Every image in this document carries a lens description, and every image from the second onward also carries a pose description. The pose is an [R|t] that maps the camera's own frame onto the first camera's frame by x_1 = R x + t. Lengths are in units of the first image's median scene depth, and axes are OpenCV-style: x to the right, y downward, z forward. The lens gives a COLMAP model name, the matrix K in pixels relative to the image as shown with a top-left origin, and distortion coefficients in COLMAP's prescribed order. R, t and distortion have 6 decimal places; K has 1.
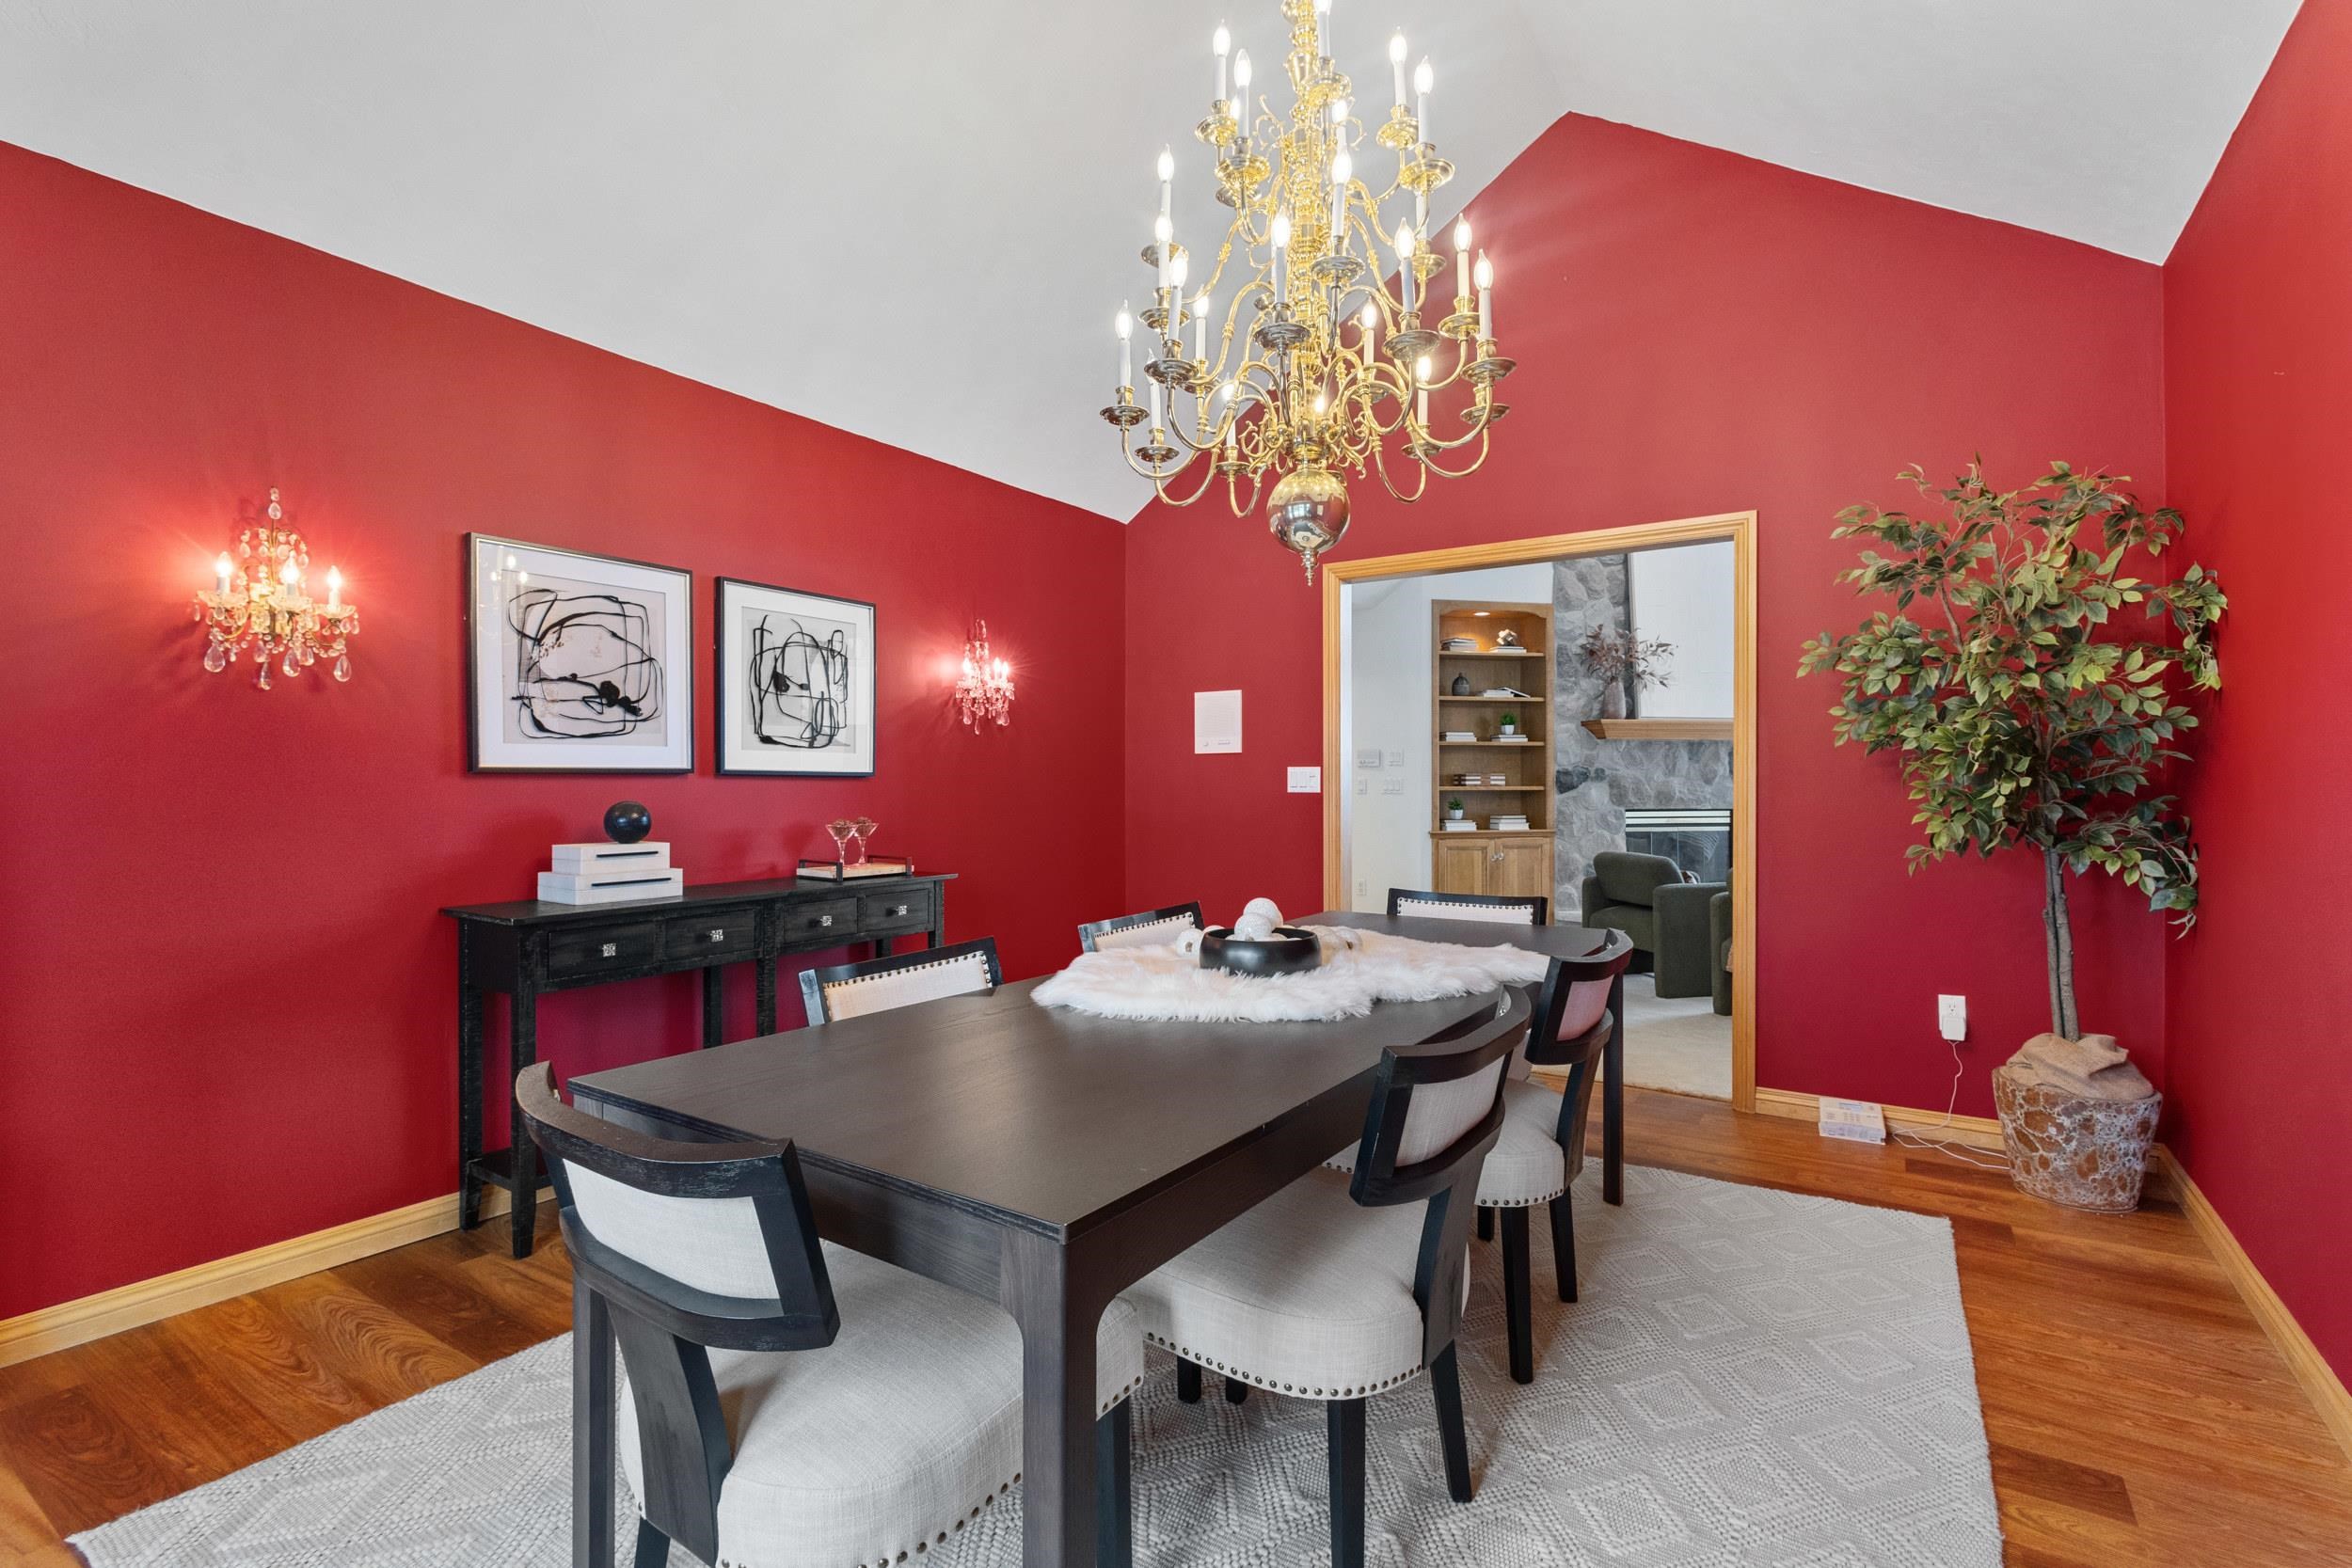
lens RADIAL K [[1082.3, 0, 1171.4], [0, 1082.3, 788.9], [0, 0, 1]] dist [0.000886, 0.000224]
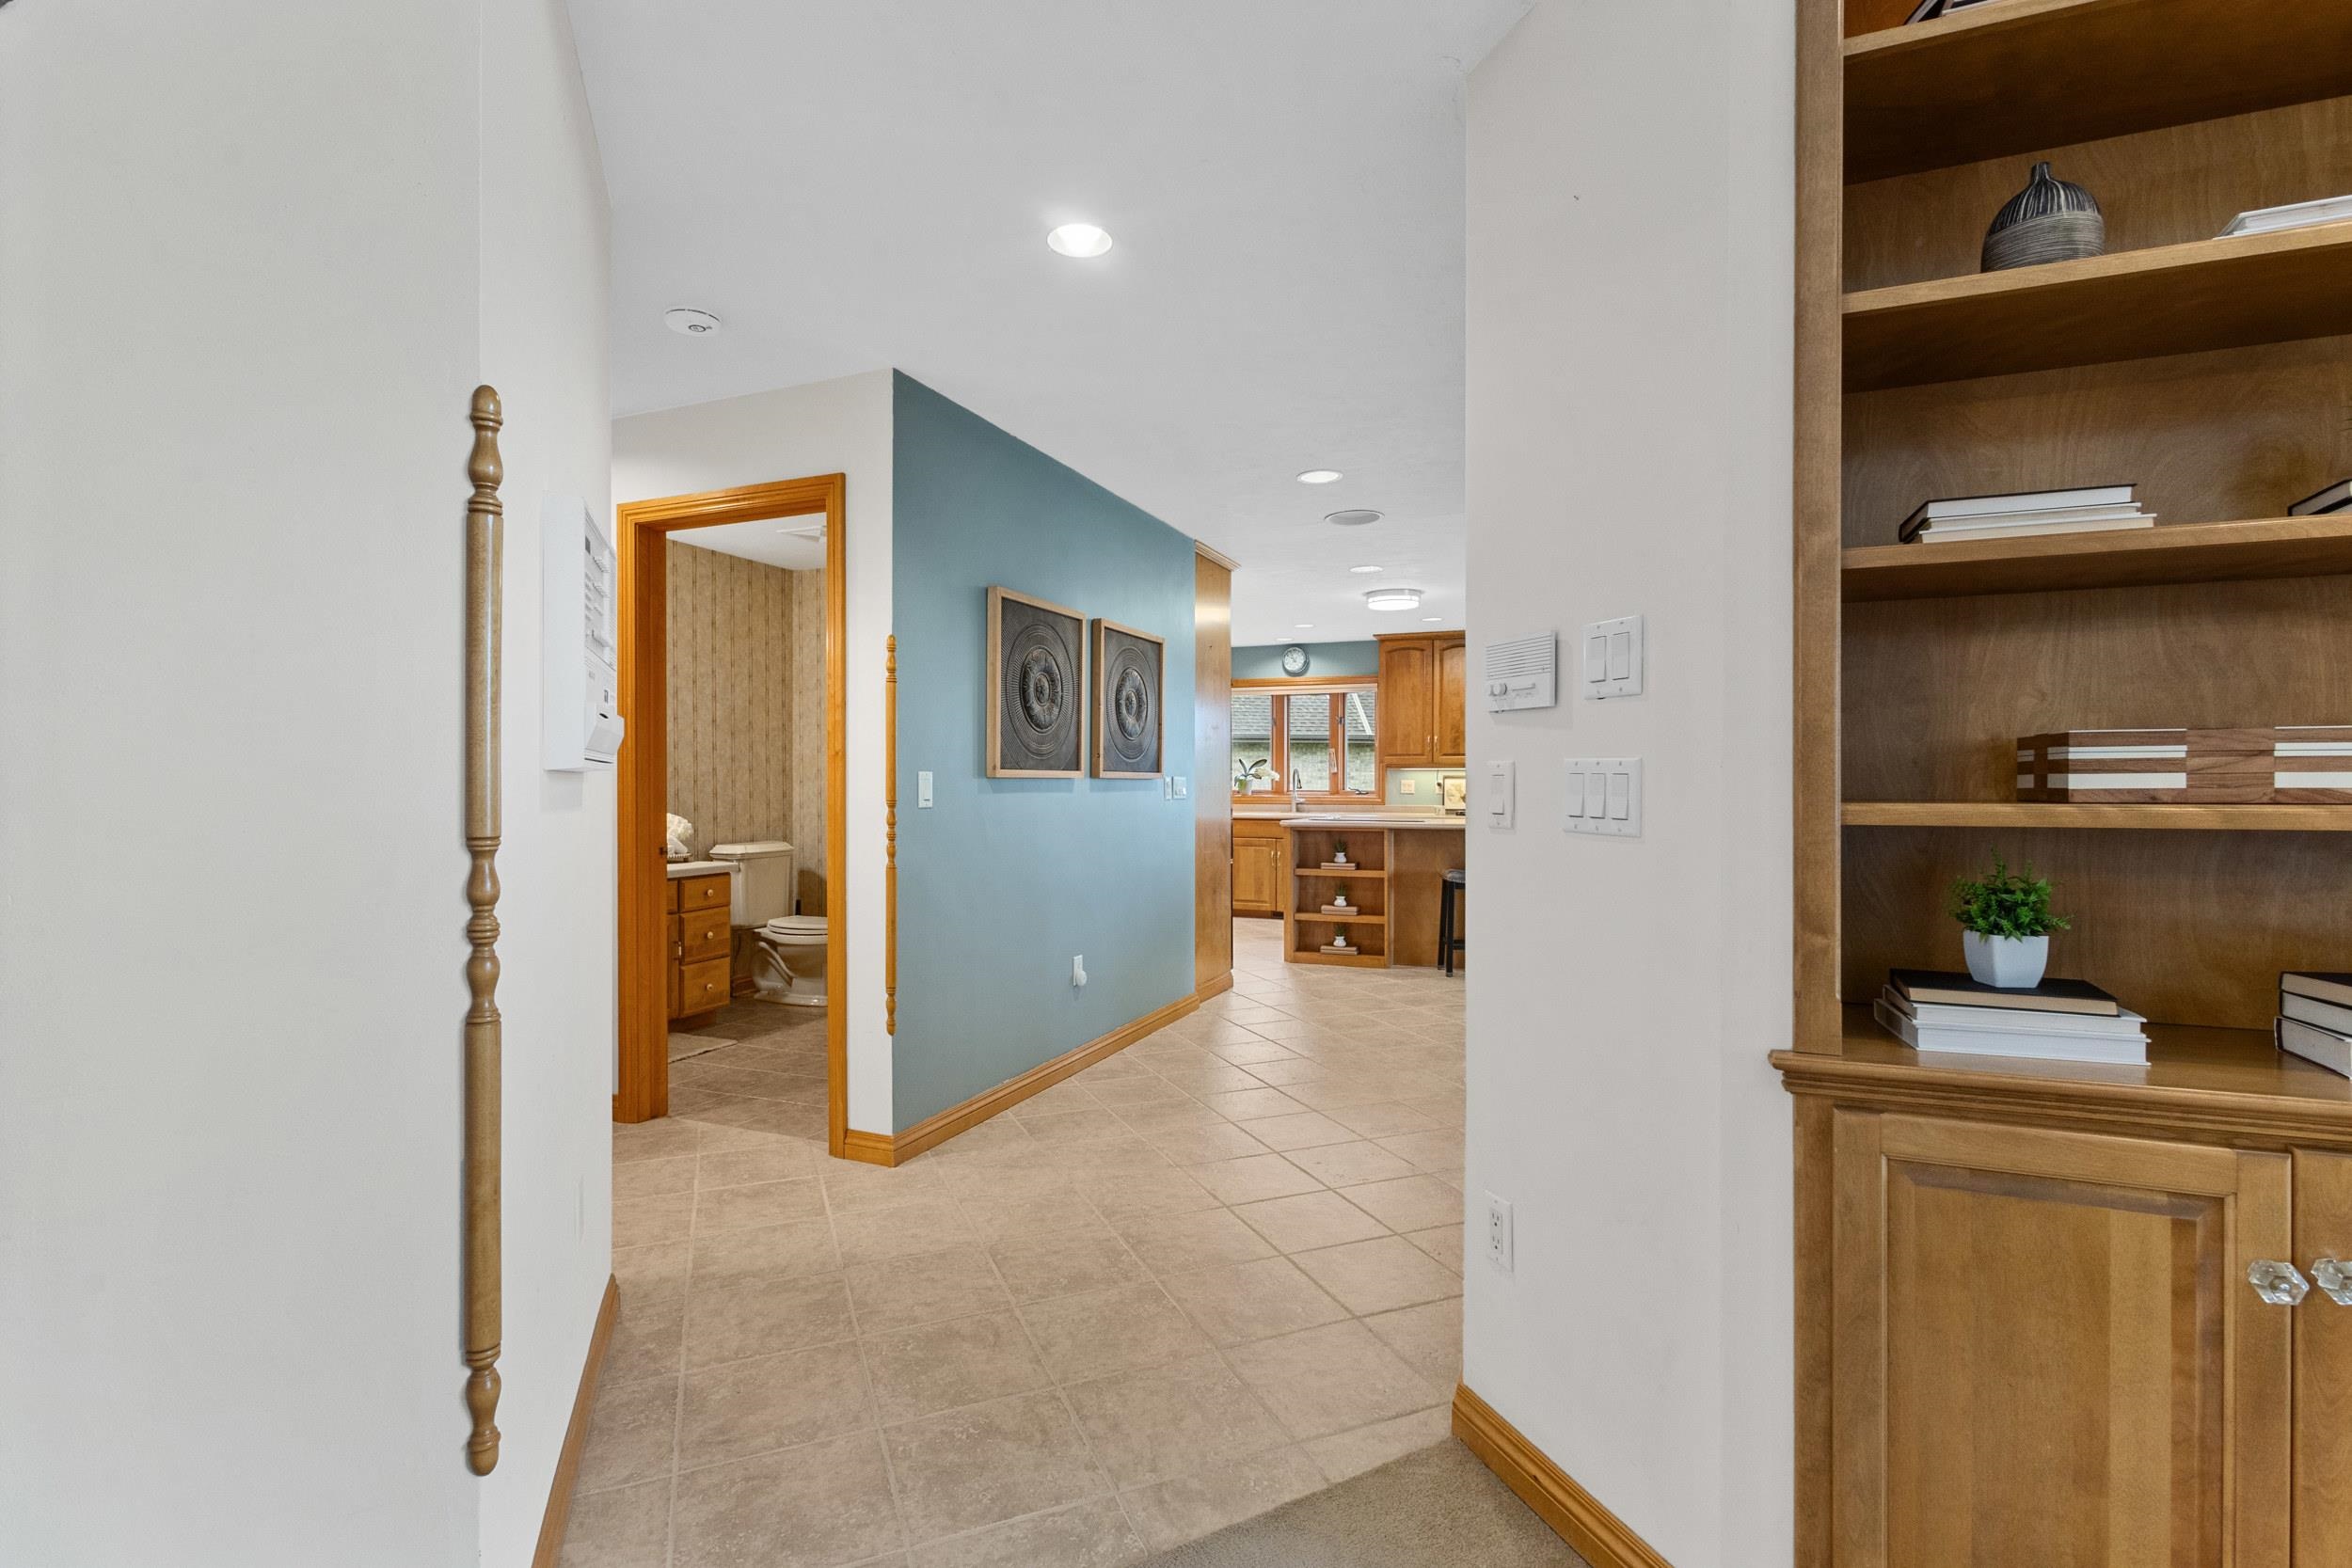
lens RADIAL K [[1082.3, 0, 1171.4], [0, 1082.3, 788.9], [0, 0, 1]] dist [0.000886, 0.000224]
pose [[0.827581, 0.003716, -0.561334, 0.525396], [-0.002886, 0.999993, 0.002365, -0.009807], [0.561339, -0.000337, 0.827586, 1.631138]]
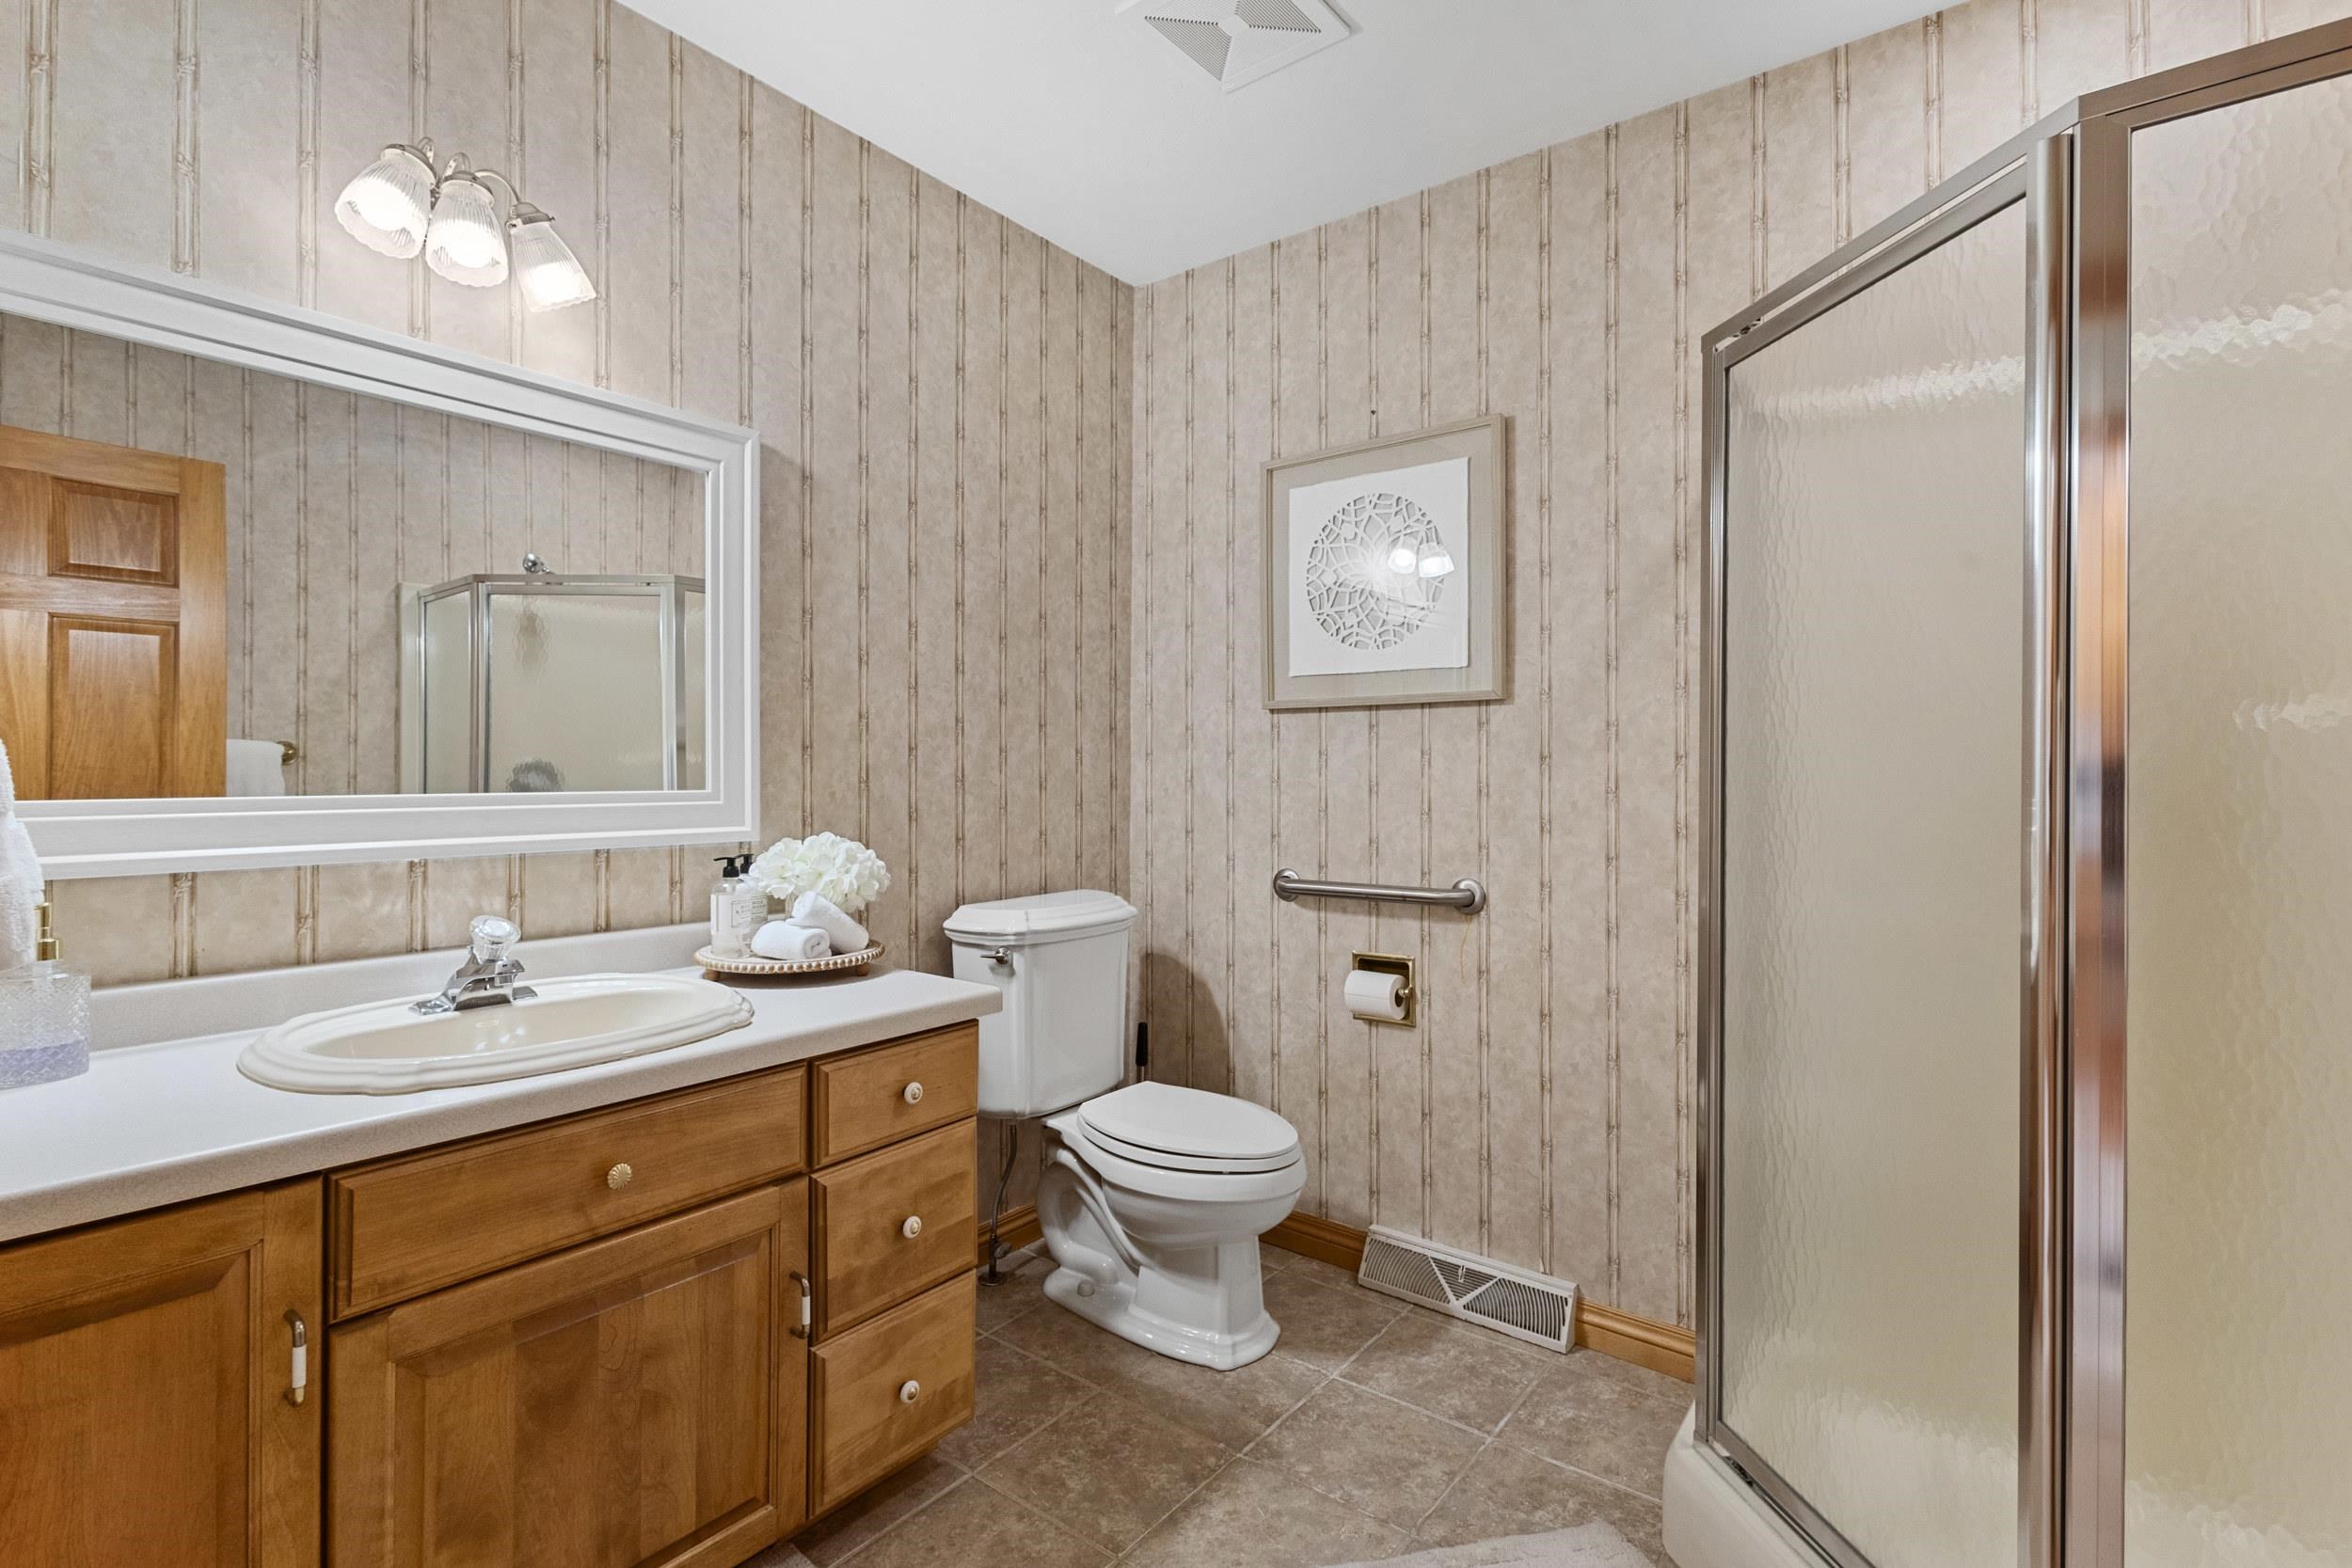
lens RADIAL K [[1082.3, 0, 1171.4], [0, 1082.3, 788.9], [0, 0, 1]] dist [0.000886, 0.000224]
pose [[0.655465, 0.017663, -0.755019, -0.339523], [-0.010071, 0.999842, 0.014647, -0.002259], [0.755159, -0.001997, 0.655539, 2.235541]]
